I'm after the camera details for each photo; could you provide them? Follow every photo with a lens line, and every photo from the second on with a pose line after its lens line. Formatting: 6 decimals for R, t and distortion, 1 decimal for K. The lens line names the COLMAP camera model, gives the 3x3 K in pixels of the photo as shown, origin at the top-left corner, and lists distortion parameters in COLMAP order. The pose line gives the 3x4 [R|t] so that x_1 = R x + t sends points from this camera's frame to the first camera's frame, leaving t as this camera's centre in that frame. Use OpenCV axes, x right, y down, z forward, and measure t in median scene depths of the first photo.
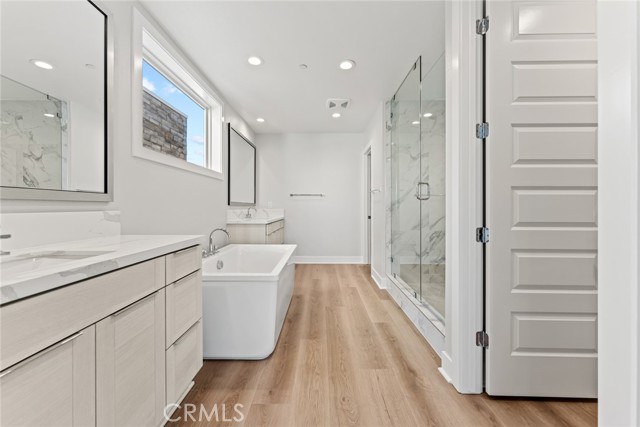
lens RADIAL K [[257.4, 0, 322.1], [0, 257.4, 207.3], [0, 0, 1]] dist [0.004971, -0.001233]
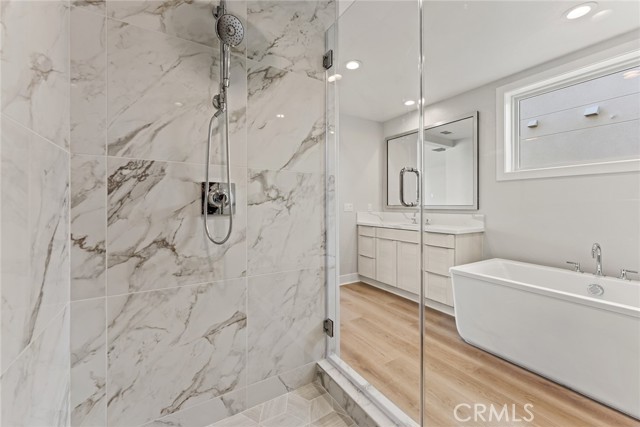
lens RADIAL K [[257.4, 0, 316.2], [0, 257.4, 208.2], [0, 0, 1]] dist [0.004971, -0.001233]
pose [[-0.857307, 0.008320, -0.514739, 1.144562], [0.001254, 0.999900, 0.014074, -0.055693], [0.514804, 0.011421, -0.857232, 1.930377]]
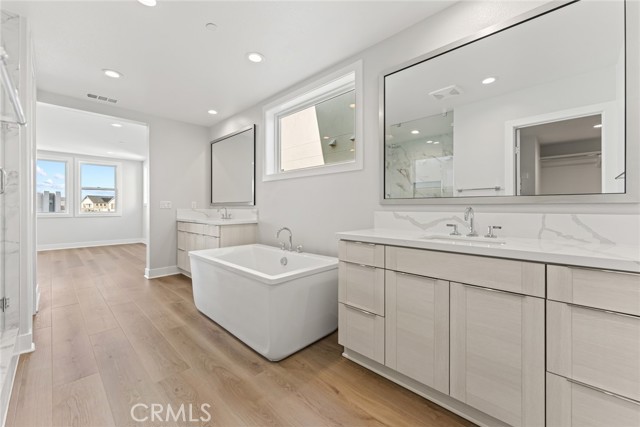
lens RADIAL K [[257.4, 0, 319.9], [0, 257.4, 210.9], [0, 0, 1]] dist [0.004971, -0.001233]
pose [[-0.698487, 0.015604, -0.715452, 0.411011], [0.003929, 0.999831, 0.017970, -0.006840], [0.715612, 0.009740, -0.698431, 2.912949]]
